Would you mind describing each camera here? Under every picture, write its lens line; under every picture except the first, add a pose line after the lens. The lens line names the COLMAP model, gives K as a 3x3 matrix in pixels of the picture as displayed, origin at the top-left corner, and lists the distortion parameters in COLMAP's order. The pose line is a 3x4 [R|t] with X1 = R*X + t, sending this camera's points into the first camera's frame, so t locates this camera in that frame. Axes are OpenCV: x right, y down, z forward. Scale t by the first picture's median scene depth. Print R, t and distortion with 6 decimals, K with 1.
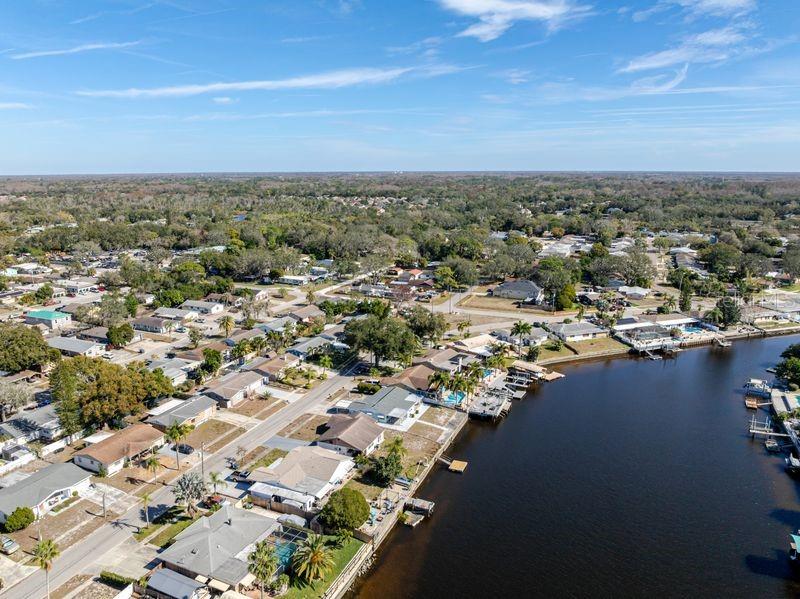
lens RADIAL K [[569.2, 0, 393.9], [0, 569.2, 298.7], [0, 0, 1]] dist [-0.048908, 0.009500]
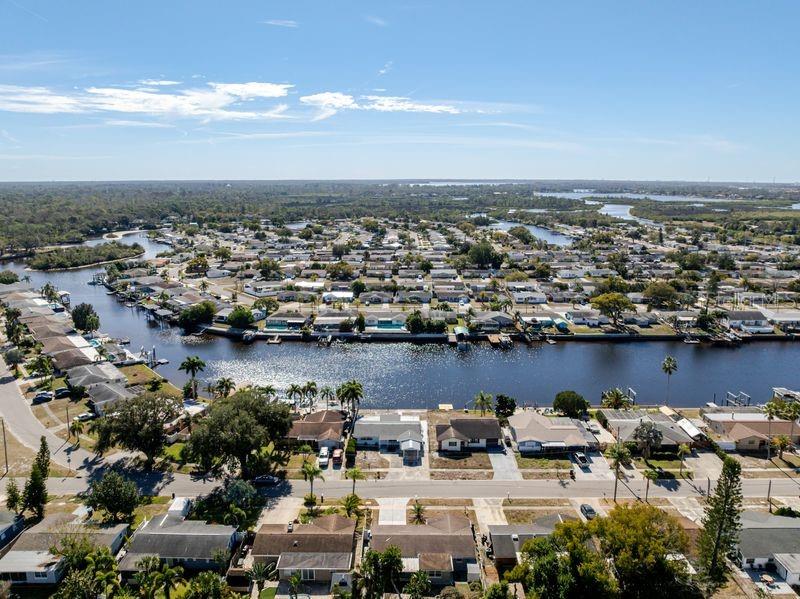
lens RADIAL K [[569.2, 0, 393.9], [0, 569.2, 298.7], [0, 0, 1]] dist [-0.048908, 0.009500]
pose [[-0.393612, -0.186703, 0.900117, -0.781999], [0.198988, 0.938640, 0.281709, -0.268615], [-0.897482, 0.289996, -0.332308, 1.185580]]
